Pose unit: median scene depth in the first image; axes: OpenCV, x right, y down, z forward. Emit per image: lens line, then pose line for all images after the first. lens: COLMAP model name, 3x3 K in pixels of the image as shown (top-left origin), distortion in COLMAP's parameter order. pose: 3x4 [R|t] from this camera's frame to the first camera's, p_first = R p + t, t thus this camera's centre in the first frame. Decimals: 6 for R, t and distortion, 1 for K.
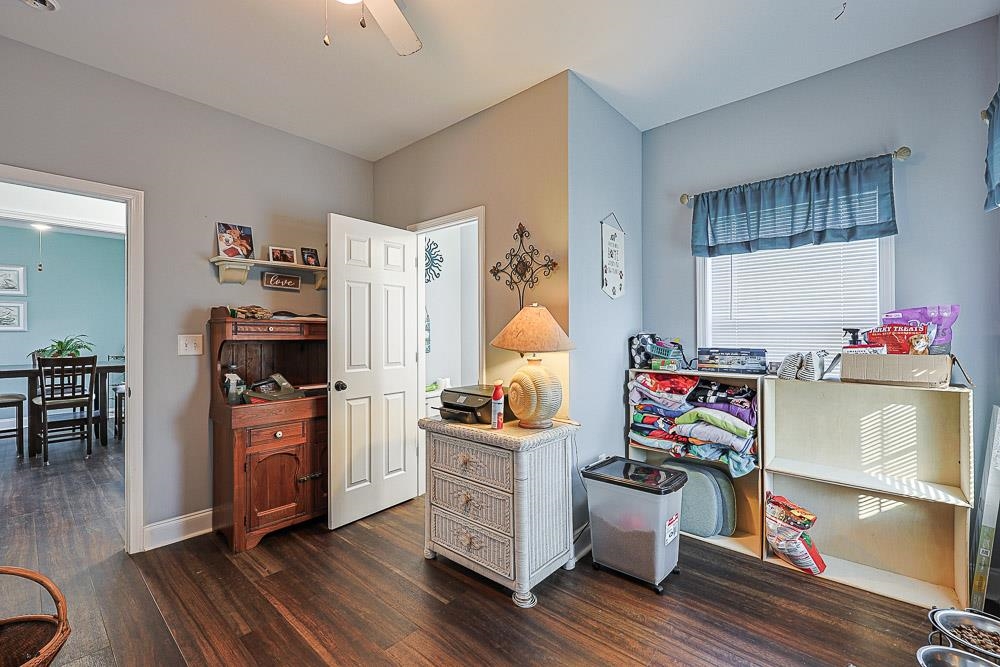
lens RADIAL K [[427.9, 0, 502.9], [0, 427.9, 330.3], [0, 0, 1]] dist [-0.005873, 0.000606]
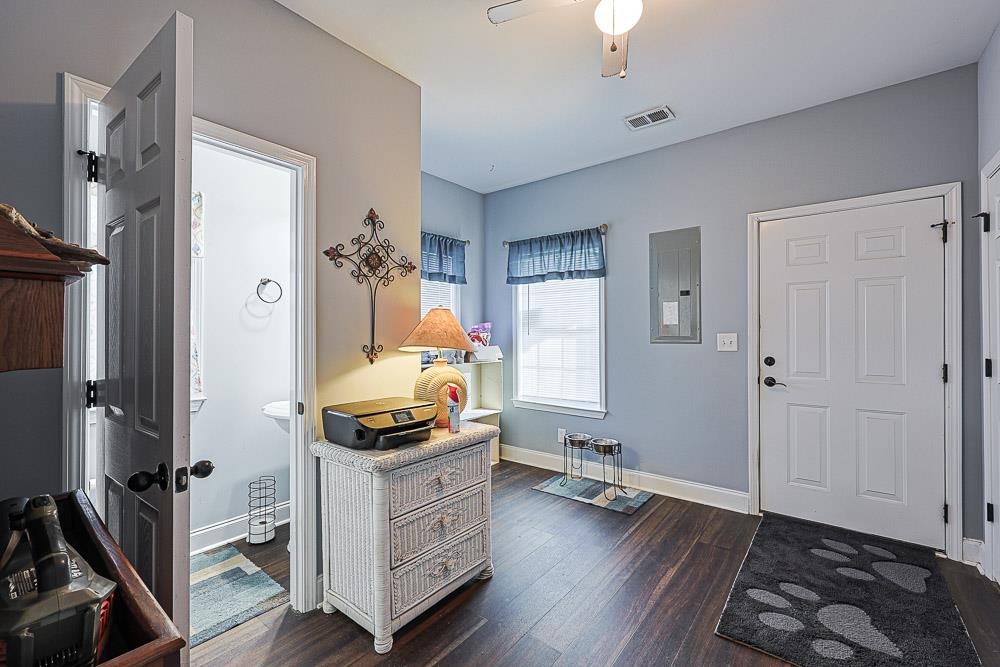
lens RADIAL K [[427.9, 0, 503.5], [0, 427.9, 331.6], [0, 0, 1]] dist [-0.005873, 0.000606]
pose [[-0.043638, 0.015219, 0.998931, -0.831500], [-0.002548, 0.999879, -0.015345, 0.011016], [-0.999044, -0.003214, -0.043594, 0.769619]]
